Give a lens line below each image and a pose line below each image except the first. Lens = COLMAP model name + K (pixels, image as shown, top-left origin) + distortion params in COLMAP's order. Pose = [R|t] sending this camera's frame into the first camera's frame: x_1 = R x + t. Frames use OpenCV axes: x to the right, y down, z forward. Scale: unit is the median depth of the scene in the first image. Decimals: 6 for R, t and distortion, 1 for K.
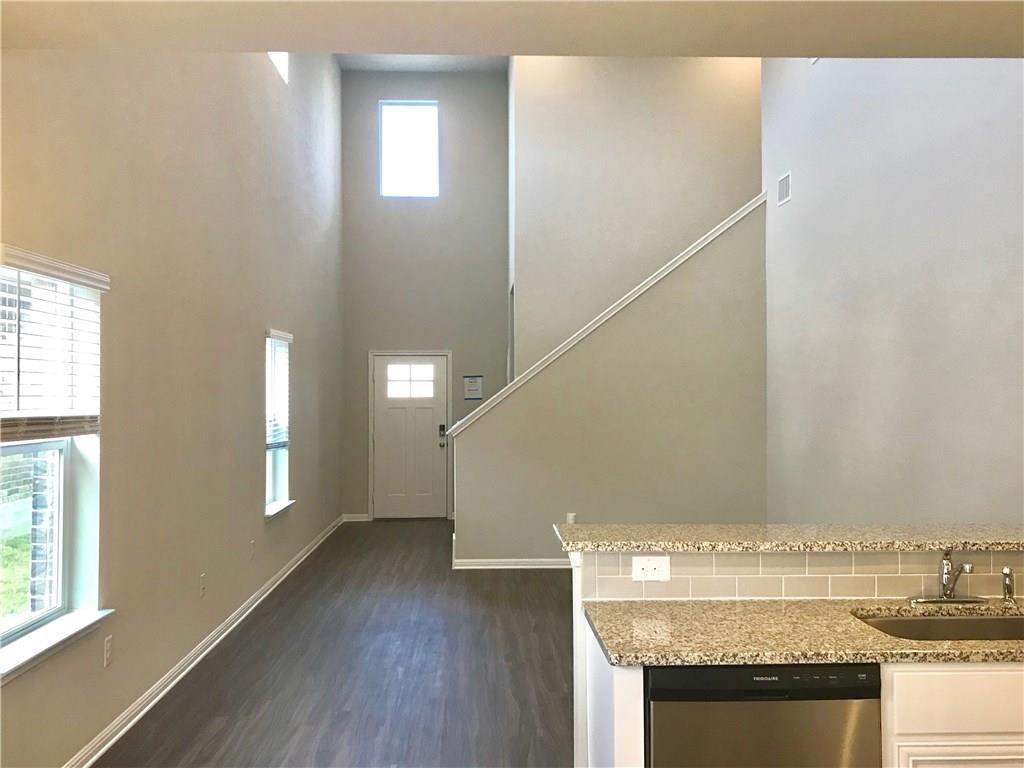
lens RADIAL K [[964.0, 0, 512.0], [0, 964.0, 384.0], [0, 0, 1]] dist [0.075762, -0.089303]
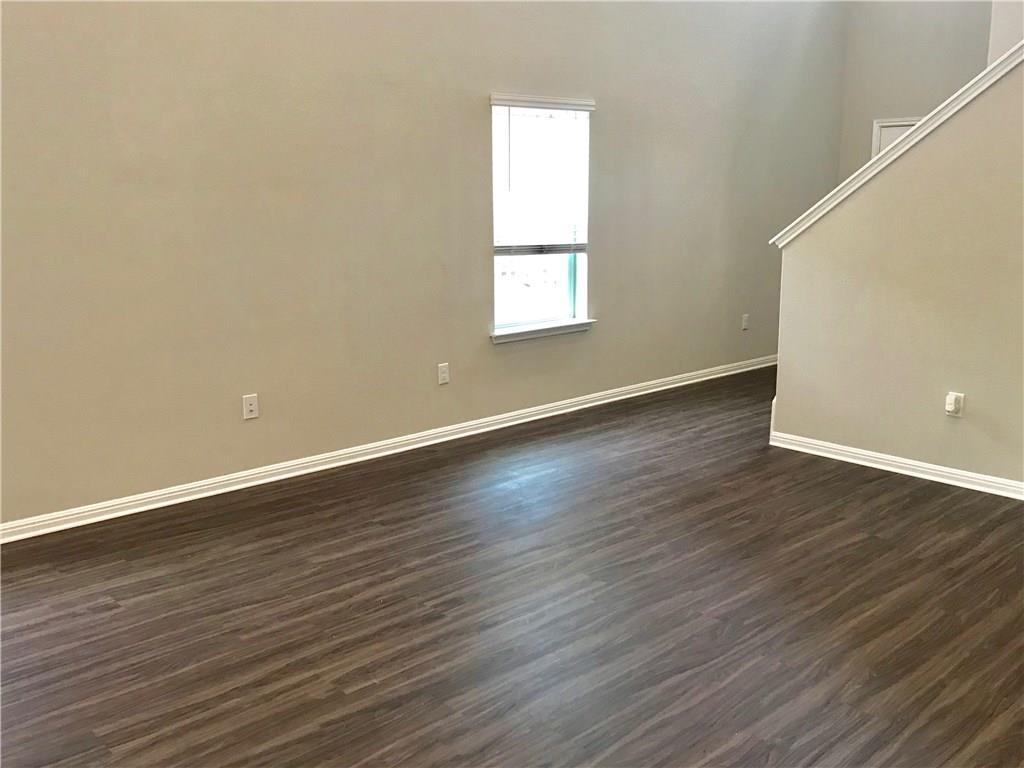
lens RADIAL K [[987.0, 0, 512.0], [0, 987.0, 384.0], [0, 0, 1]] dist [-0.007200, -0.009126]
pose [[0.666700, 0.150885, -0.729894, 0.286790], [0.004827, 0.978400, 0.206666, 0.004984], [0.745311, -0.141307, 0.651571, 0.377504]]
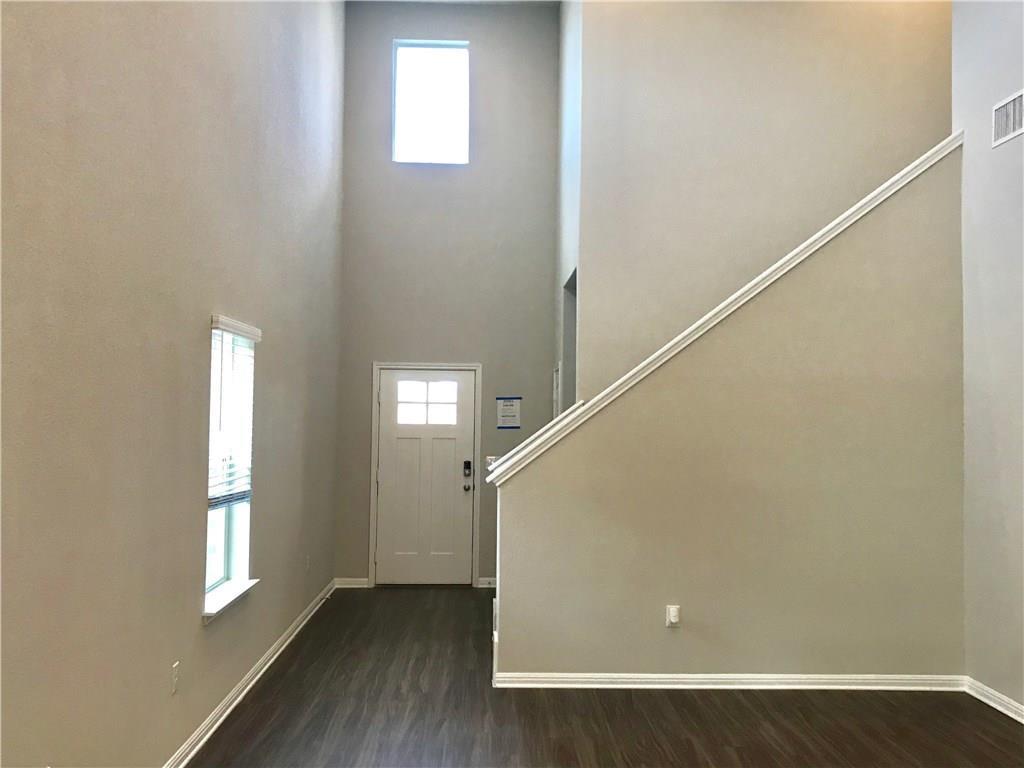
lens RADIAL K [[964.0, 0, 512.0], [0, 964.0, 384.0], [0, 0, 1]] dist [0.075762, -0.089303]
pose [[0.999879, 0.015057, -0.003850, -0.044830], [-0.015153, 0.999543, -0.026169, 0.000960], [0.003454, 0.026224, 0.999650, 0.298248]]
